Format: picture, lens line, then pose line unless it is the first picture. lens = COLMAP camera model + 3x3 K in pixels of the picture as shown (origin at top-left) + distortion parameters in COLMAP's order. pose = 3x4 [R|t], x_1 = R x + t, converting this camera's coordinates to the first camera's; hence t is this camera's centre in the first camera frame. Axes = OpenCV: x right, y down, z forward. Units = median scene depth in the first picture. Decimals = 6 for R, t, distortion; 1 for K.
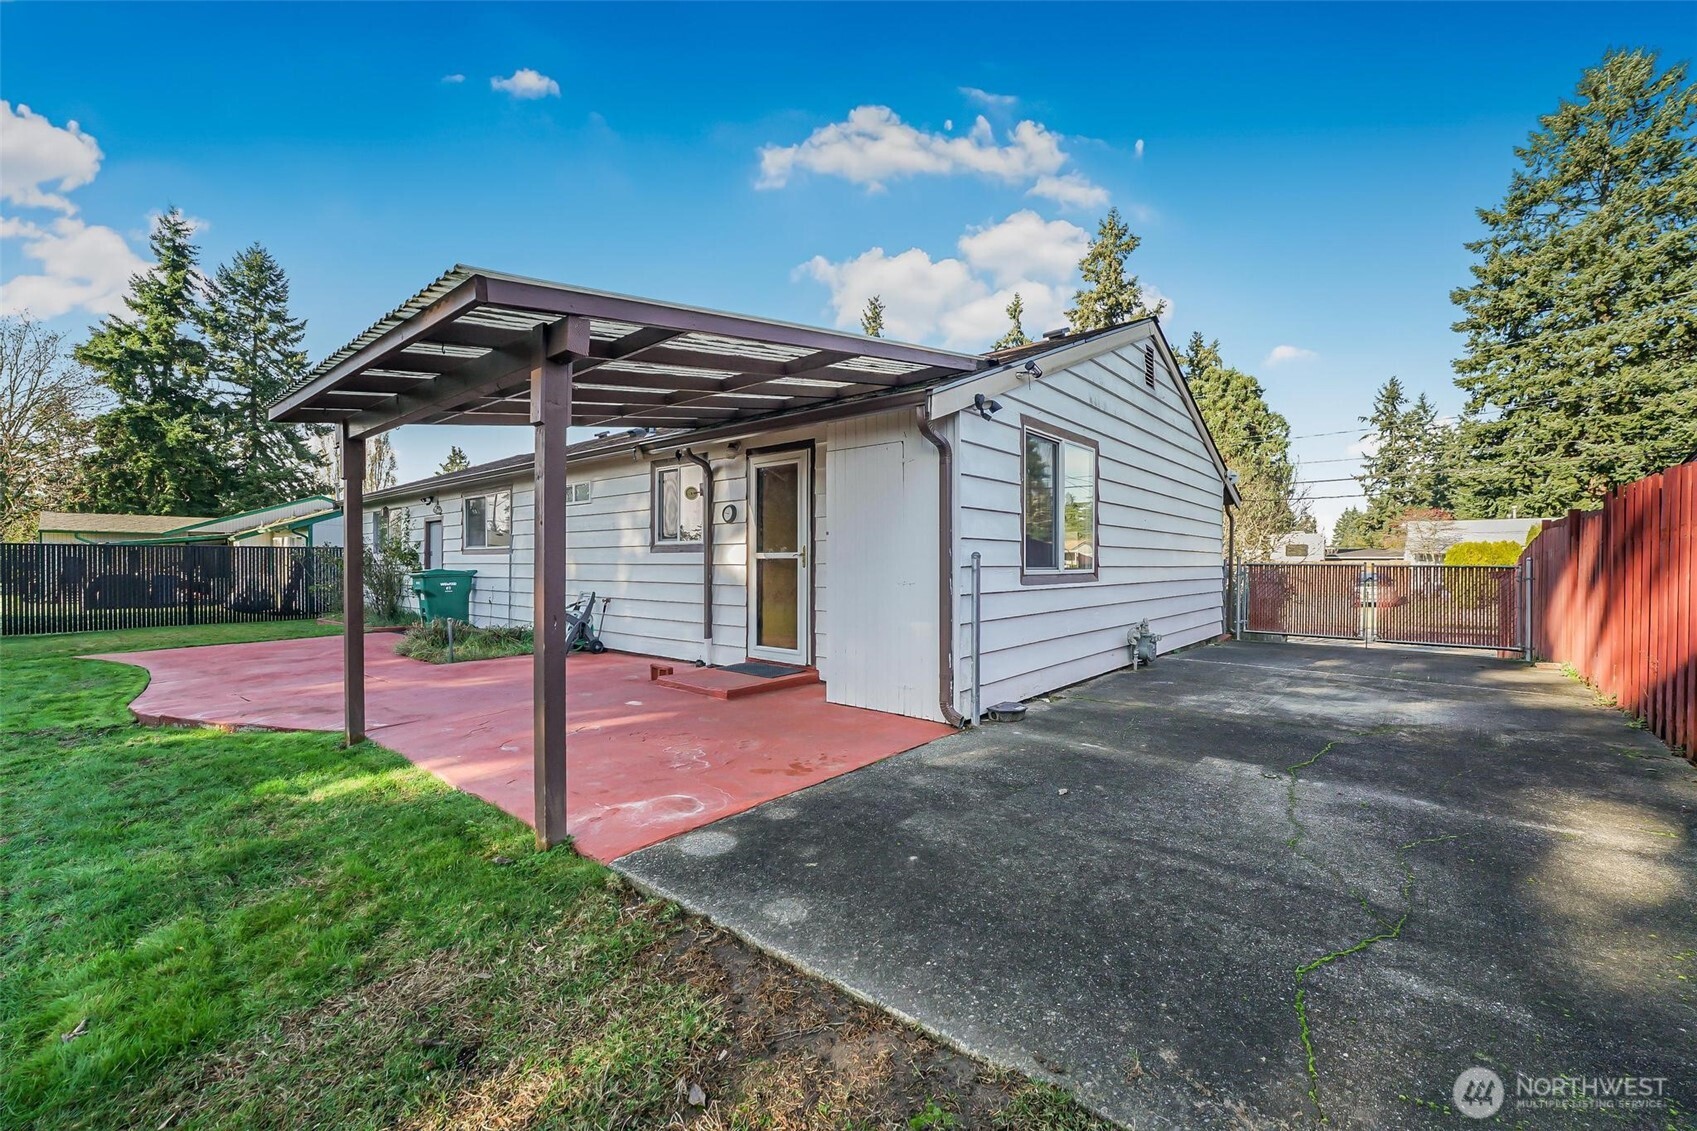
lens RADIAL K [[682.0, 0, 844.7], [0, 682.0, 573.7], [0, 0, 1]] dist [-0.008582, 0.000125]
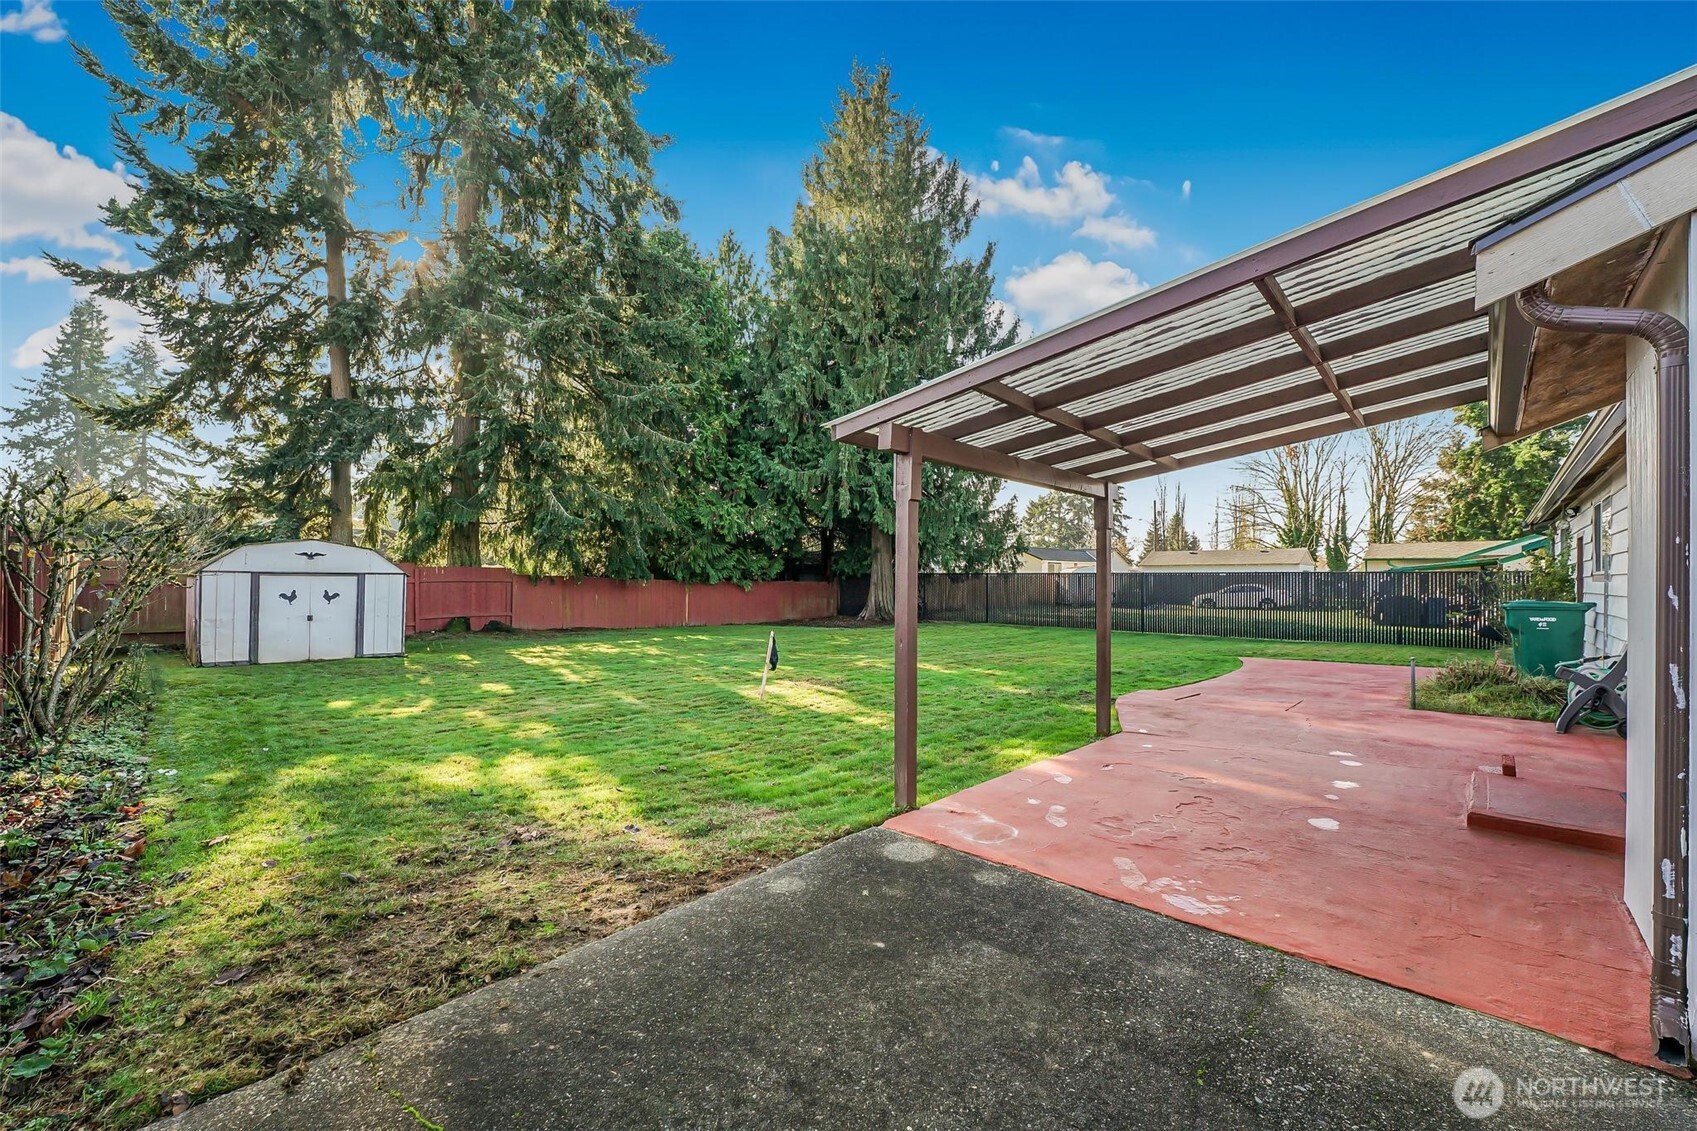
lens RADIAL K [[682.0, 0, 844.7], [0, 682.0, 573.7], [0, 0, 1]] dist [-0.008582, 0.000125]
pose [[-0.049071, -0.012620, -0.998716, 0.685610], [-0.018542, 0.999759, -0.011722, -0.036981], [0.998623, 0.017943, -0.049294, 0.683269]]
